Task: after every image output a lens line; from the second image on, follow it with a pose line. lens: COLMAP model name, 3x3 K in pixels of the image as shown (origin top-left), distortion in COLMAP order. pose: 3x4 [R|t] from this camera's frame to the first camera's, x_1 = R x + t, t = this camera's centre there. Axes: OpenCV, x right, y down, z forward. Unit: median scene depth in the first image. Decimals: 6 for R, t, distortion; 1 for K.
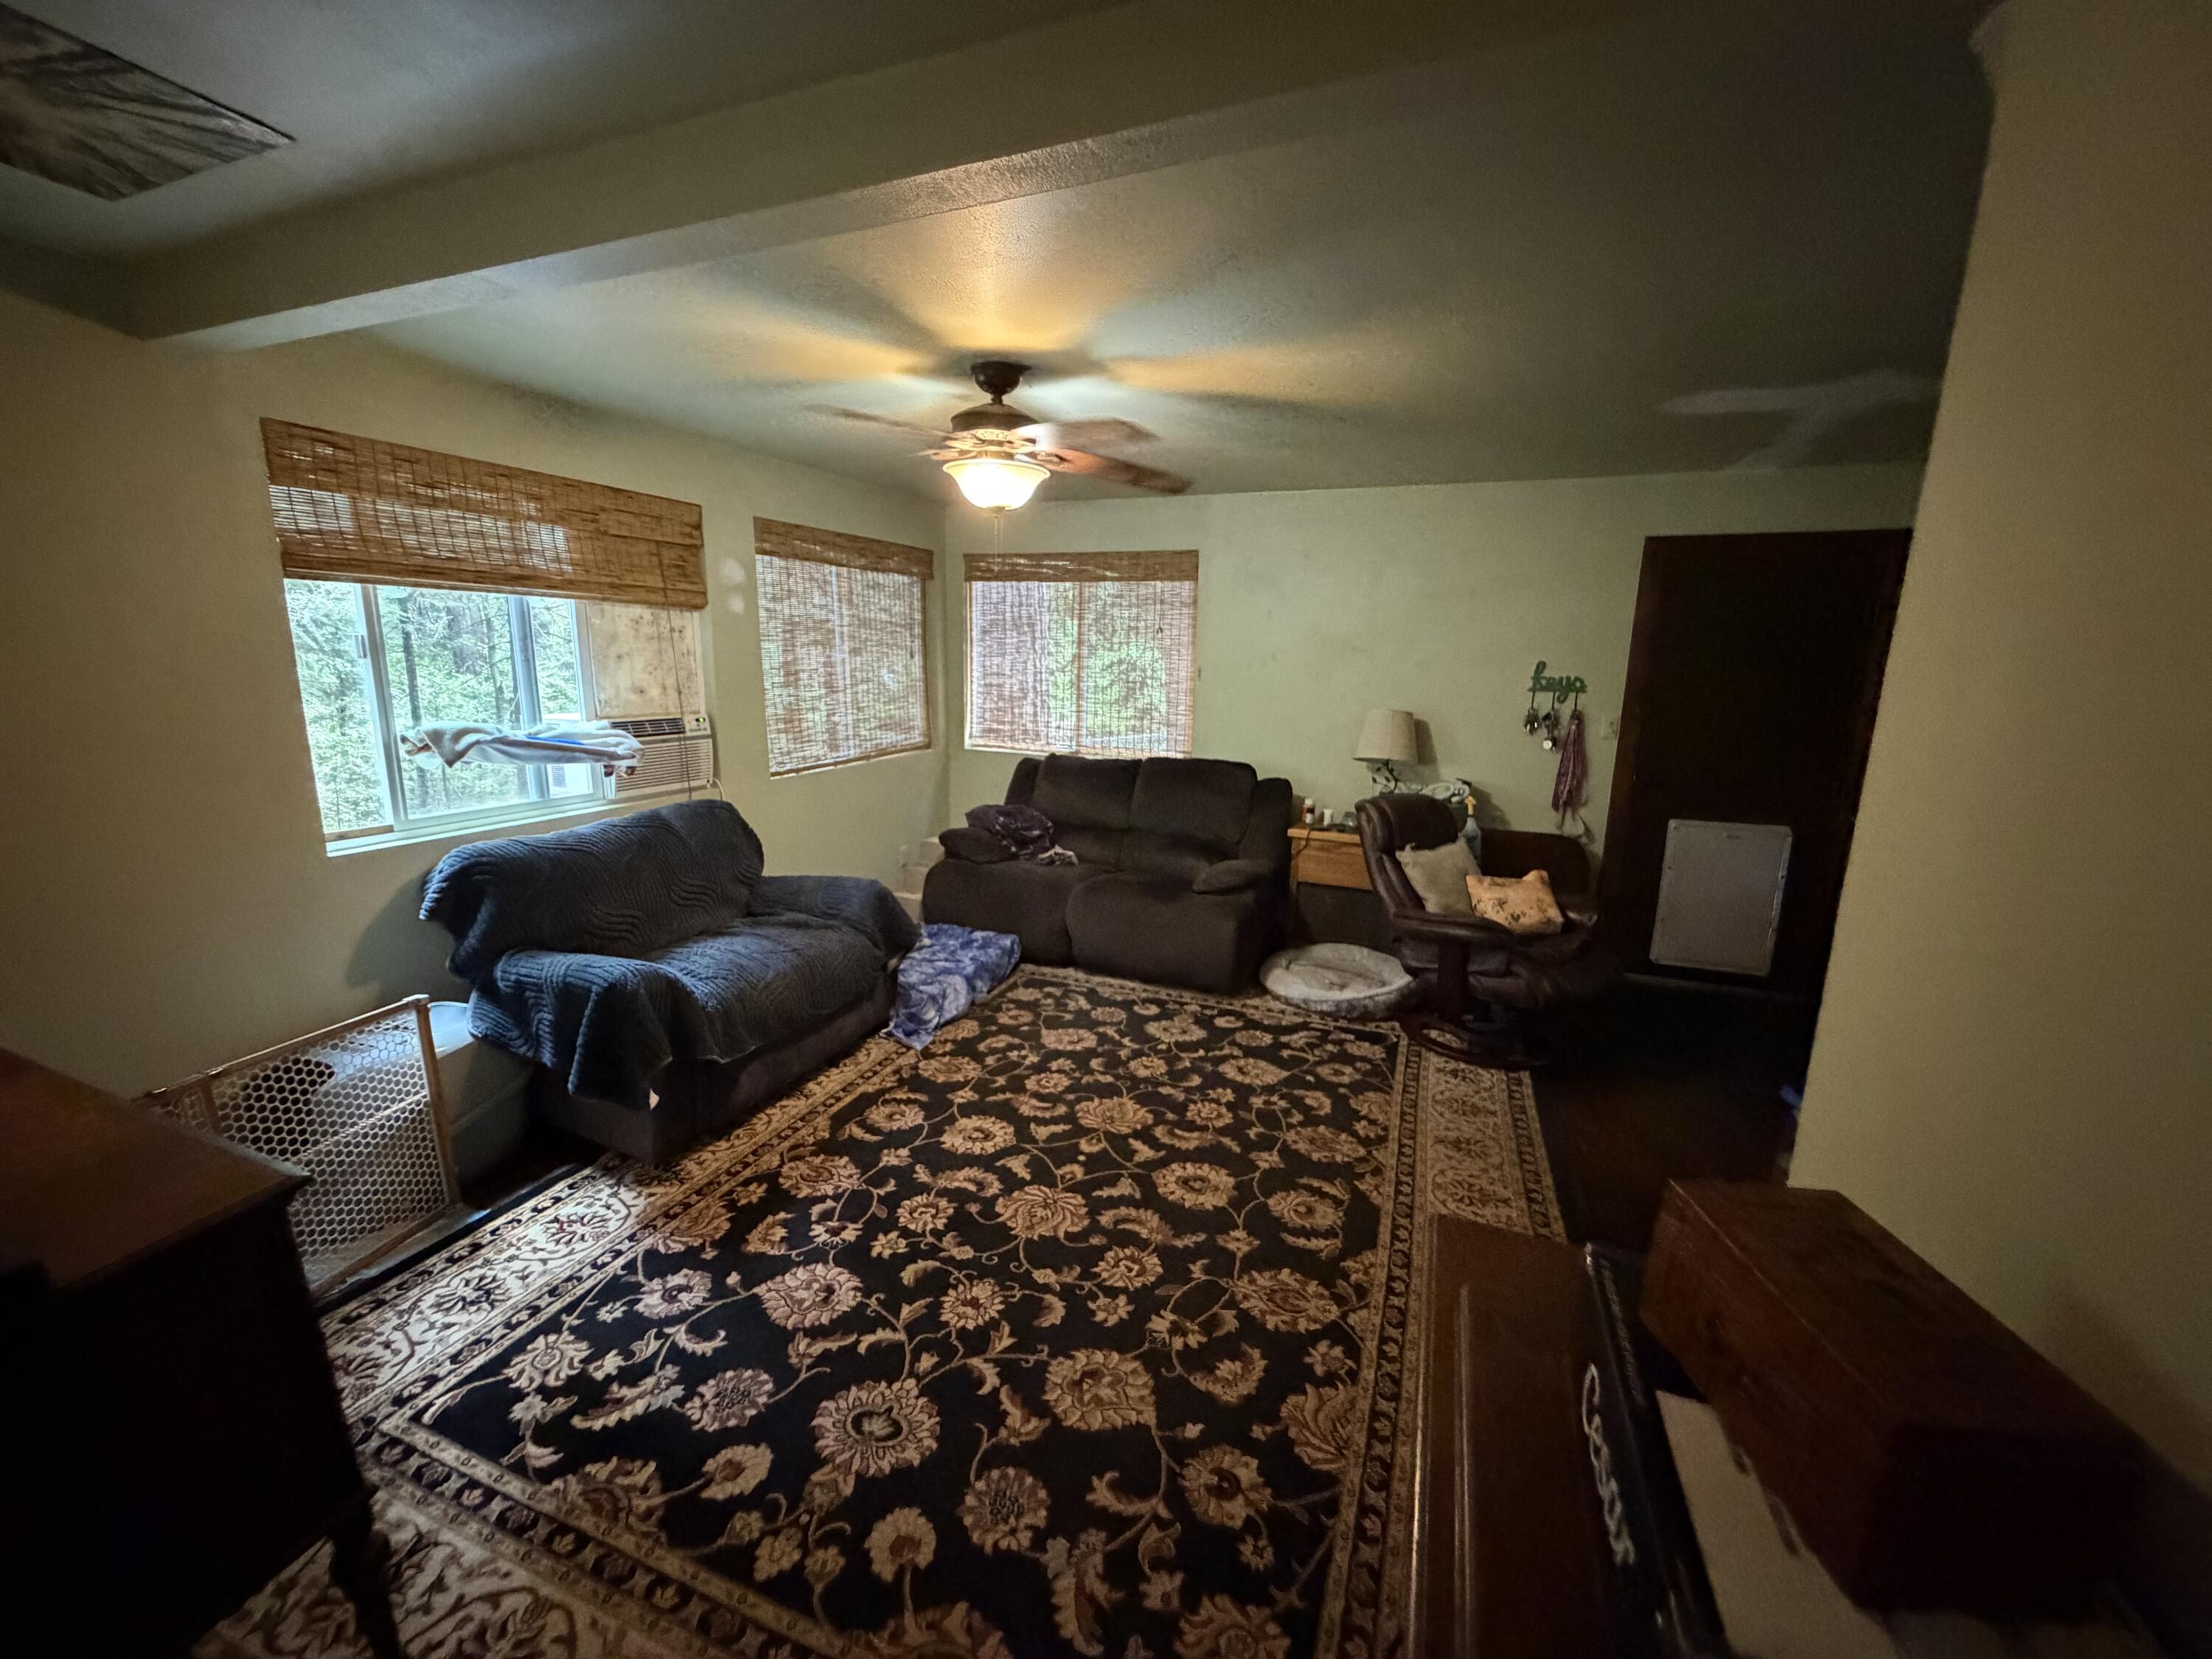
lens RADIAL K [[885.5, 0, 1097.8], [0, 885.5, 834.1], [0, 0, 1]] dist [0.001806, 0.000178]
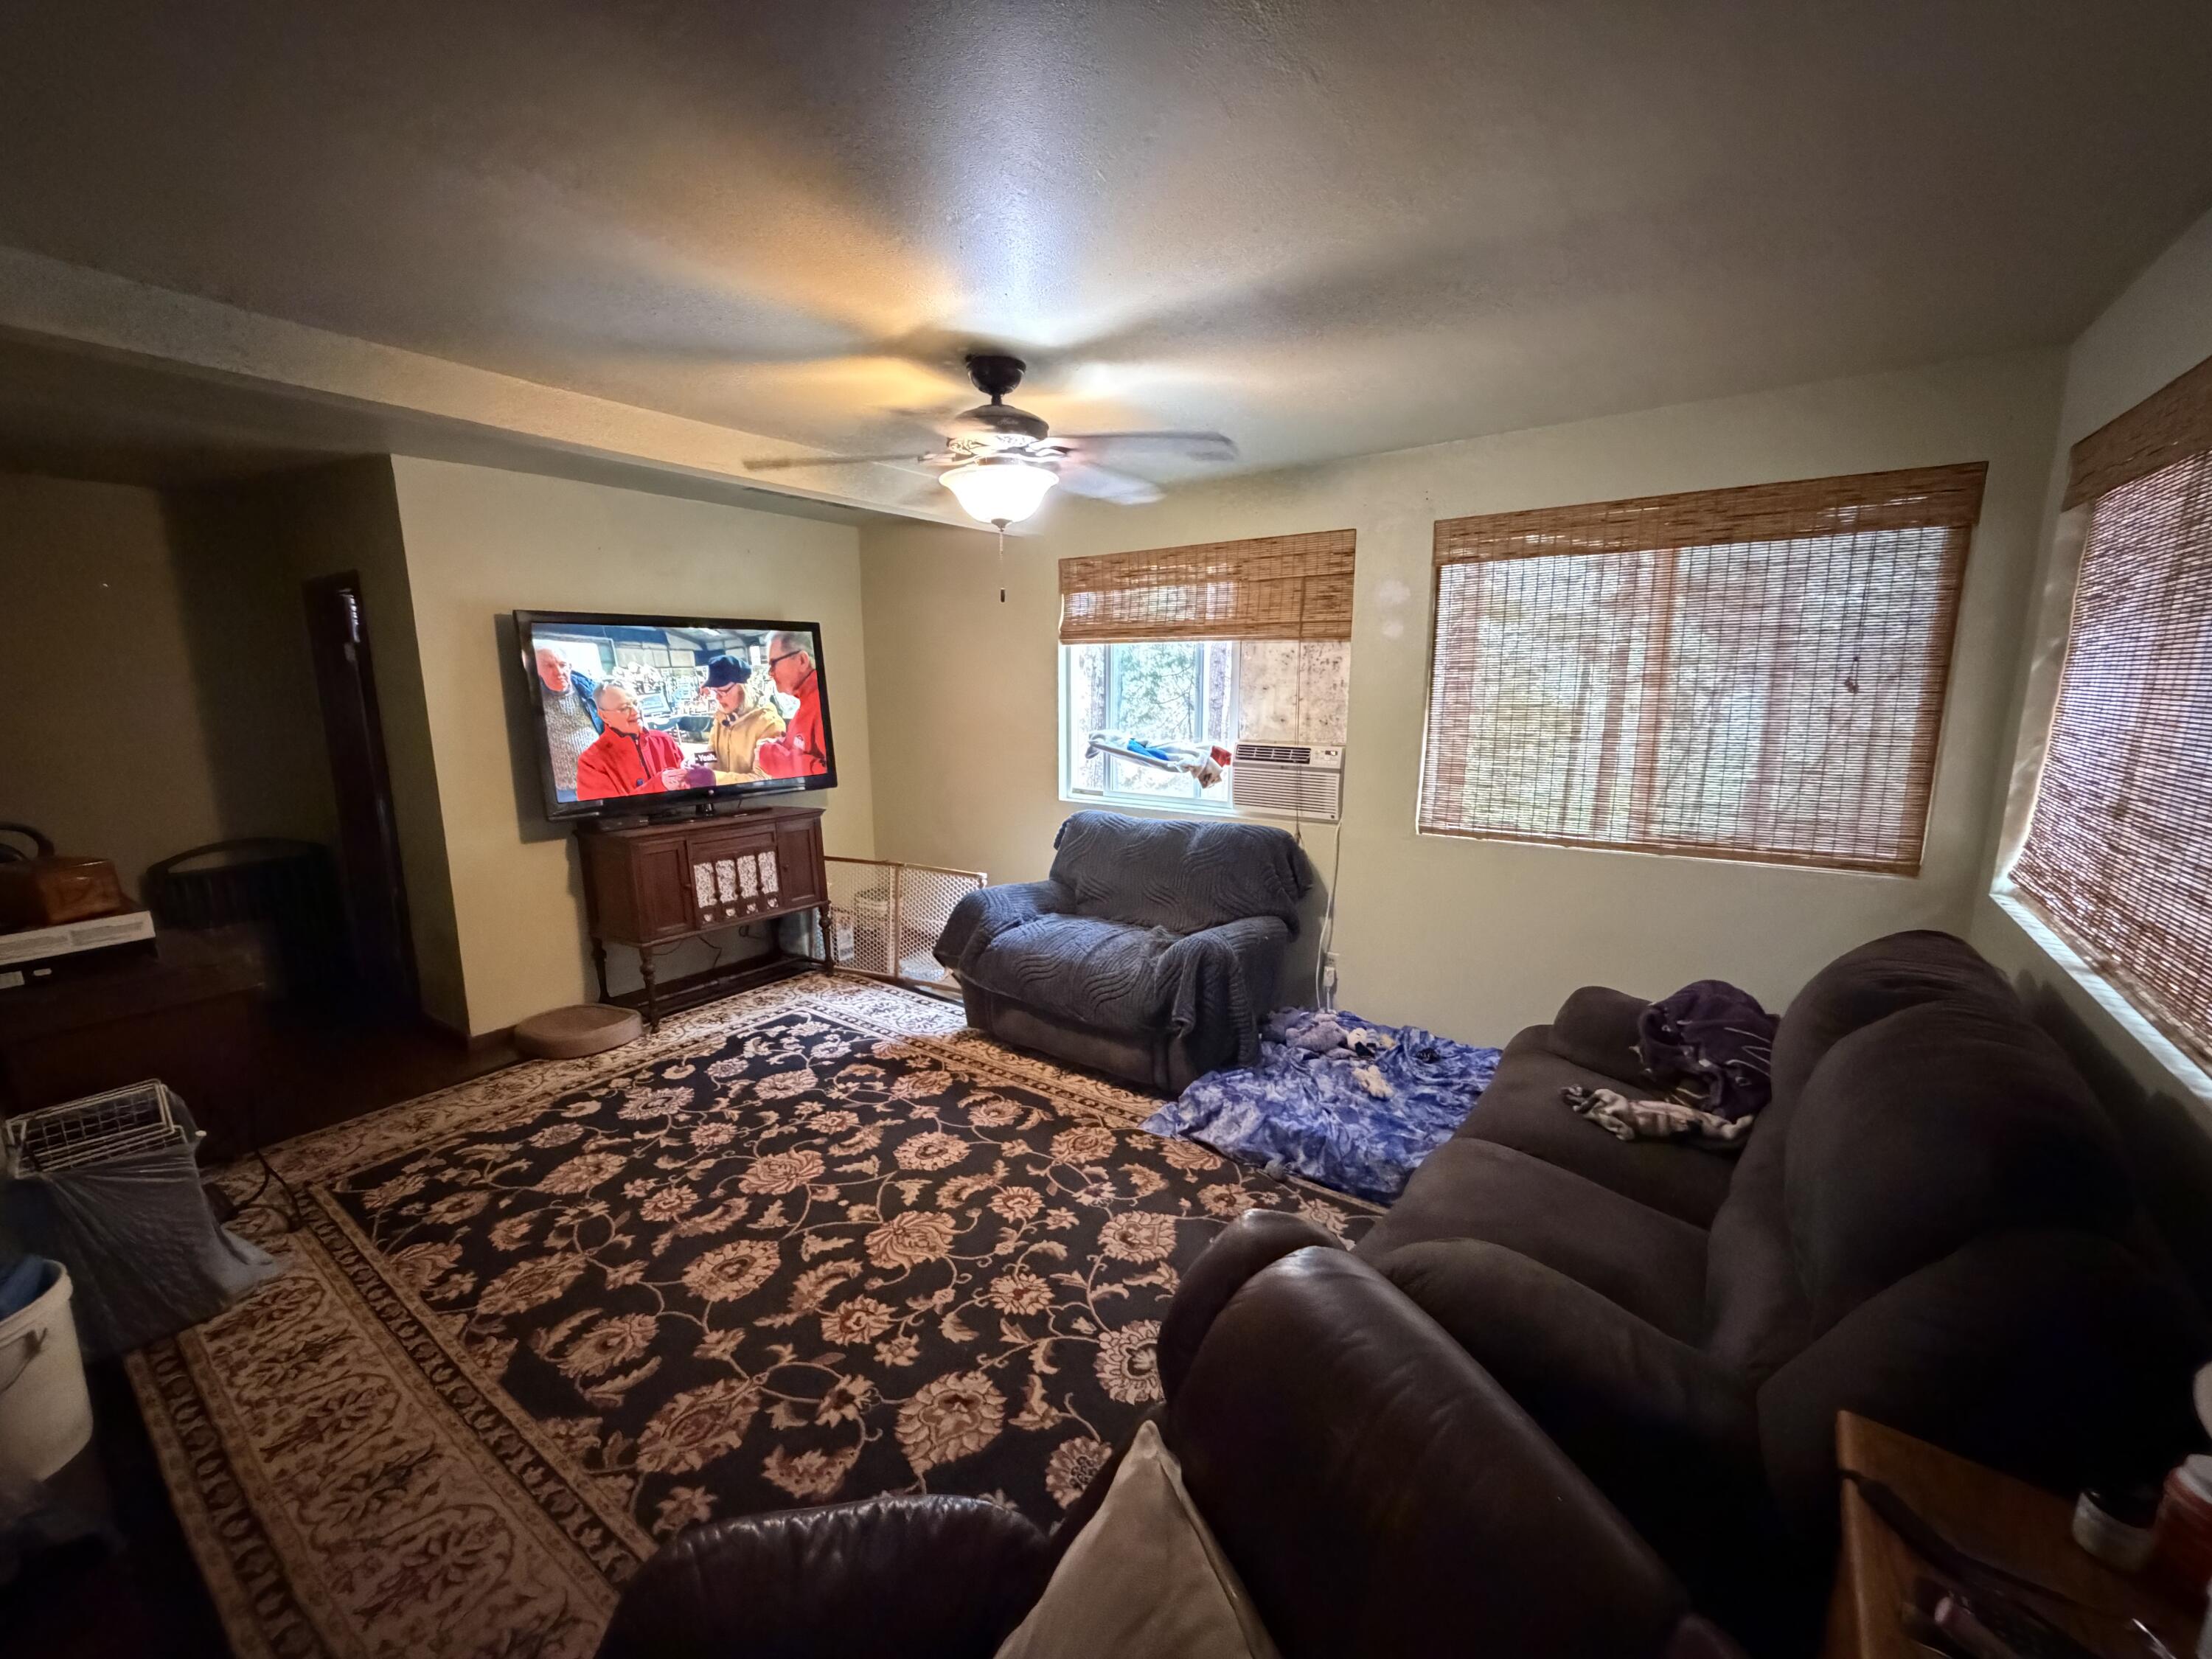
lens RADIAL K [[885.5, 0, 1100.2], [0, 885.5, 830.5], [0, 0, 1]] dist [0.001806, 0.000178]
pose [[-0.241439, 0.151278, -0.958552, 0.789808], [-0.194094, 0.960287, 0.200440, -0.273974], [0.950807, 0.234444, -0.202489, 1.390760]]
